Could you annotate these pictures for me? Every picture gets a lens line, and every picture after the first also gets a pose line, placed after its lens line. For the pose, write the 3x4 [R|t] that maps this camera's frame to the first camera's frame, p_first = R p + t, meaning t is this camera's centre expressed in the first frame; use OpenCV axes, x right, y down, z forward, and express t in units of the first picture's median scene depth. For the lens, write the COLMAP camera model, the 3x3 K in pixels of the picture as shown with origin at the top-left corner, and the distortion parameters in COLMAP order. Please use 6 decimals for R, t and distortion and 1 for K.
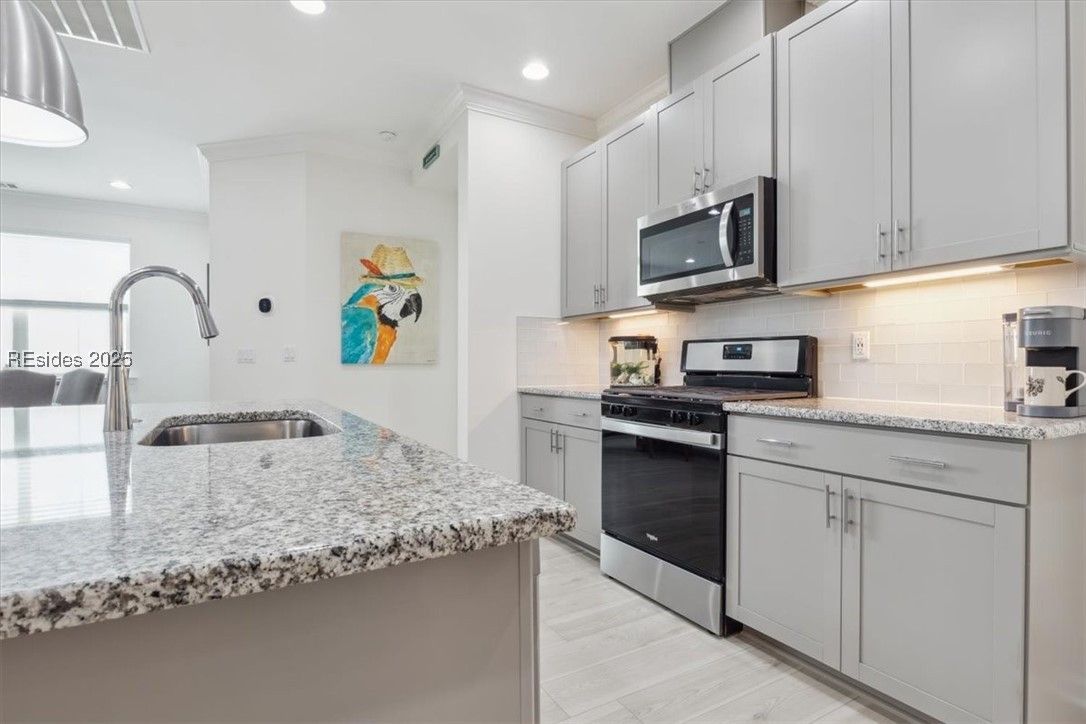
lens RADIAL K [[555.0, 0, 543.0], [0, 555.0, 362.0], [0, 0, 1]] dist [0.019132, -0.013809]
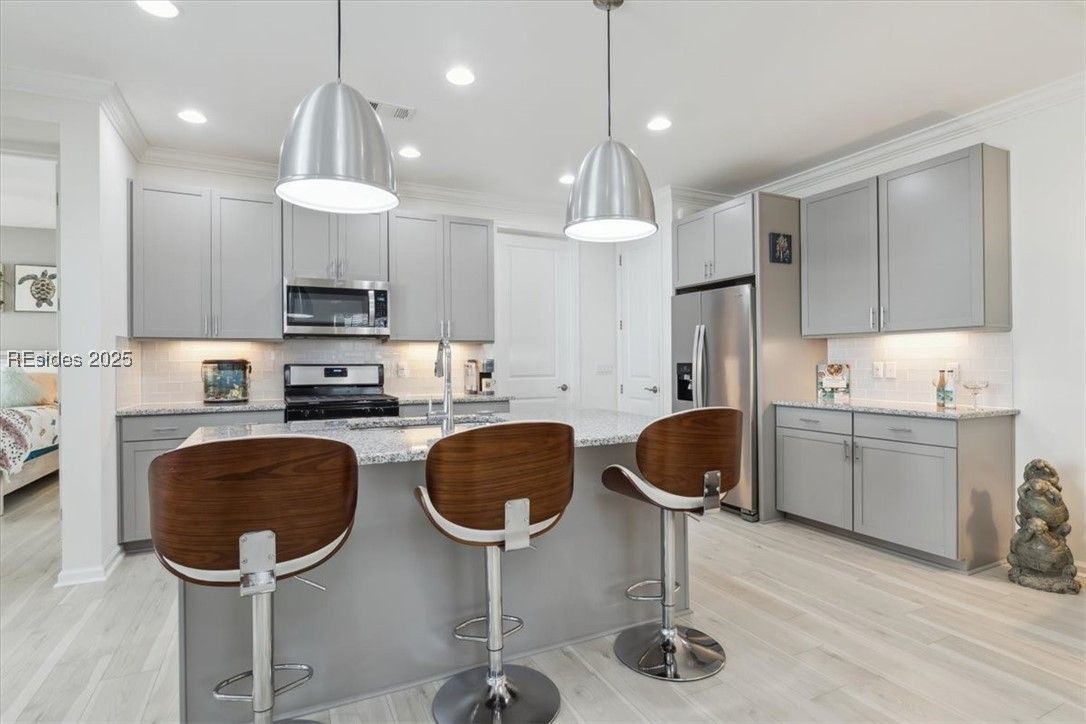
lens RADIAL K [[555.0, 0, 543.0], [0, 555.0, 362.0], [0, 0, 1]] dist [0.019132, -0.013809]
pose [[0.067929, 0.006778, 0.997667, -1.206441], [0.004123, 0.999966, -0.007075, -0.033824], [-0.997682, 0.004594, 0.067899, 0.267035]]
